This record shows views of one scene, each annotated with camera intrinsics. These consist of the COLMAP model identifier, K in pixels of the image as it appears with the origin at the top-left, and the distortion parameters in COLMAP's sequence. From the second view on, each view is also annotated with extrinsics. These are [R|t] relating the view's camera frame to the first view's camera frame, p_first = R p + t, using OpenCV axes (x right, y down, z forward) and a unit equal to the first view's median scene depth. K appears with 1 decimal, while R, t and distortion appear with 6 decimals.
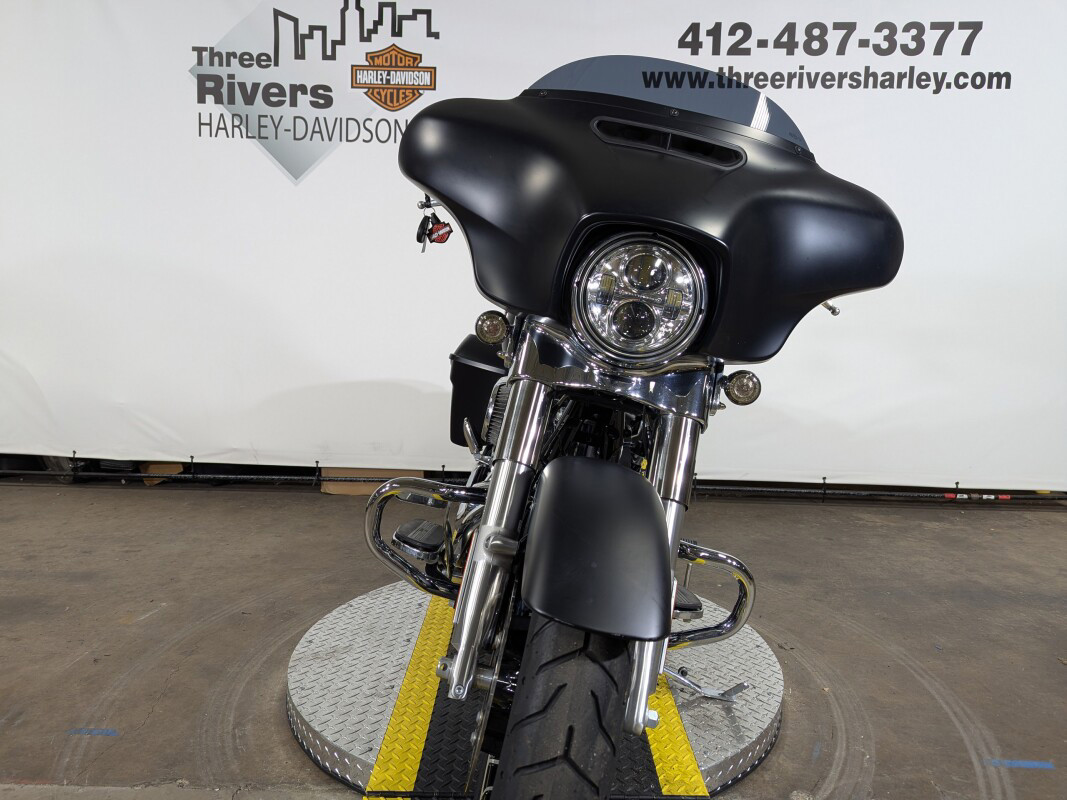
lens RADIAL K [[734.7, 0, 530.0], [0, 734.7, 407.7], [0, 0, 1]] dist [0.040423, -0.024031]
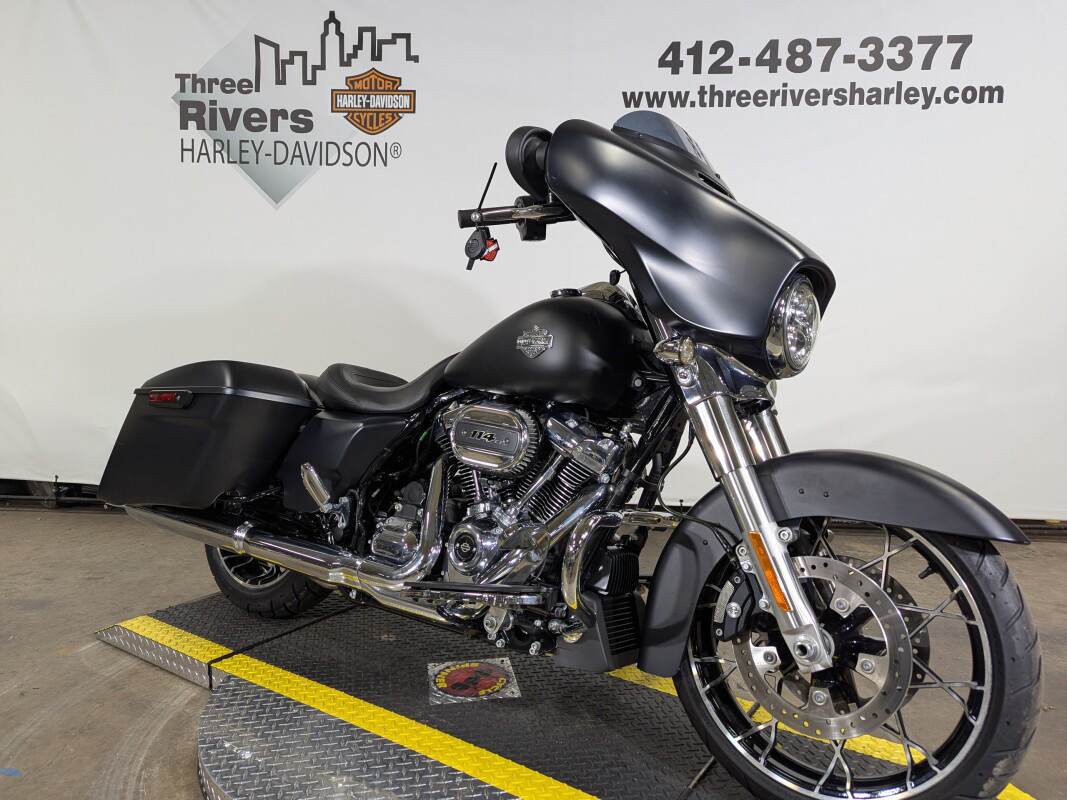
lens RADIAL K [[734.7, 0, 535.0], [0, 734.7, 410.5], [0, 0, 1]] dist [0.040423, -0.024031]
pose [[0.999381, -0.000589, -0.035169, 0.070440], [-0.000366, 0.999632, -0.027122, -0.002416], [0.035172, 0.027119, 0.999013, 0.023531]]
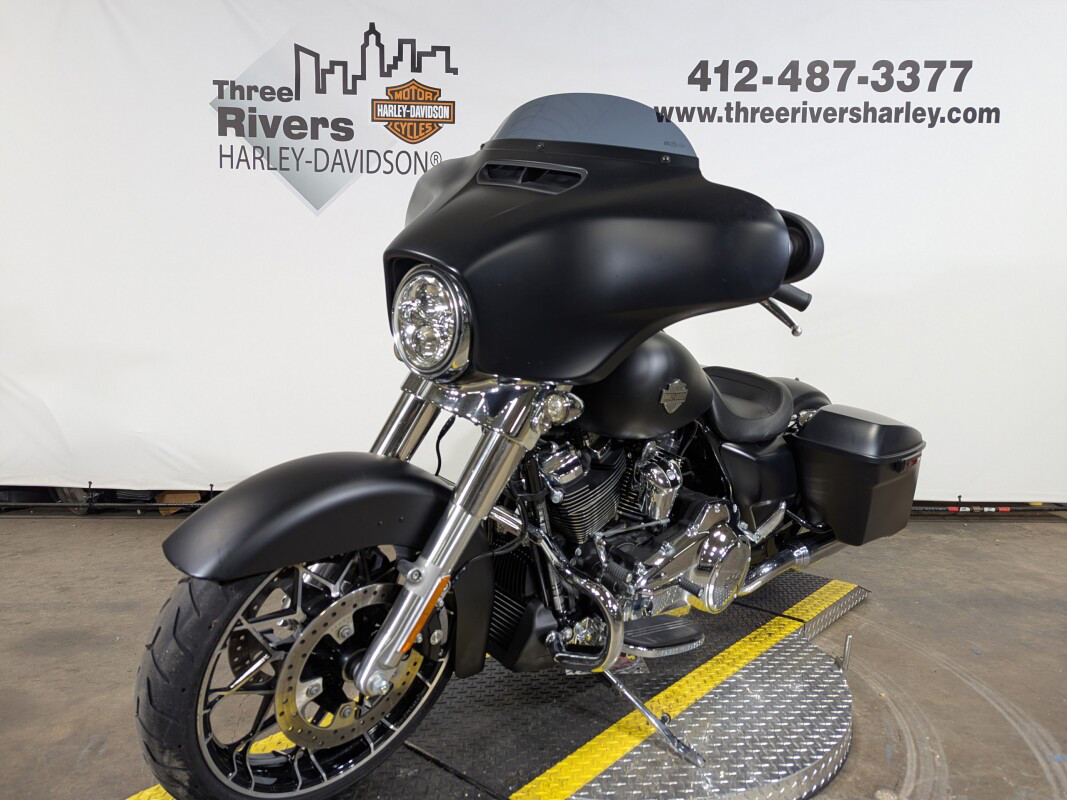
lens RADIAL K [[734.7, 0, 532.0], [0, 734.7, 407.9], [0, 0, 1]] dist [0.040423, -0.024031]
pose [[0.998999, -0.014519, 0.042307, -0.071208], [0.015877, 0.999364, -0.031933, 0.001064], [-0.041816, 0.032573, 0.998594, -0.018720]]
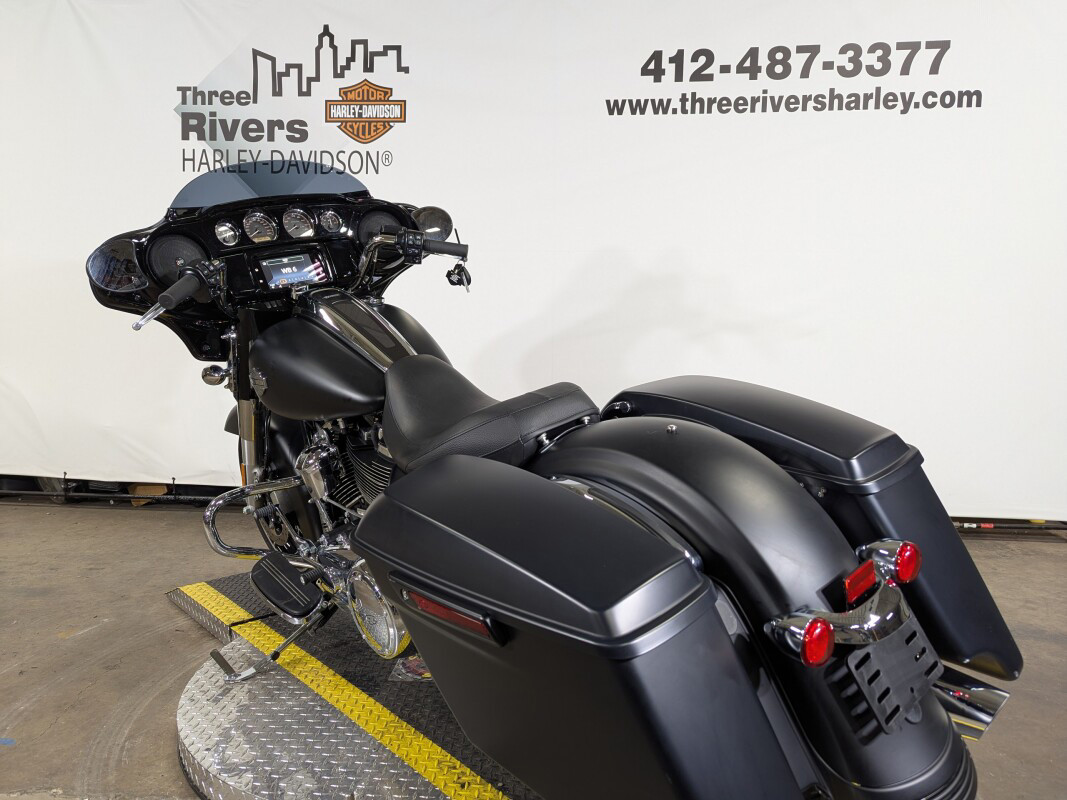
lens RADIAL K [[734.7, 0, 527.3], [0, 734.7, 412.2], [0, 0, 1]] dist [0.040423, -0.024031]
pose [[0.997962, 0.000891, -0.063800, 0.110493], [-0.002680, 0.999606, -0.027954, 0.001885], [0.063750, 0.028068, 0.997571, -0.003061]]
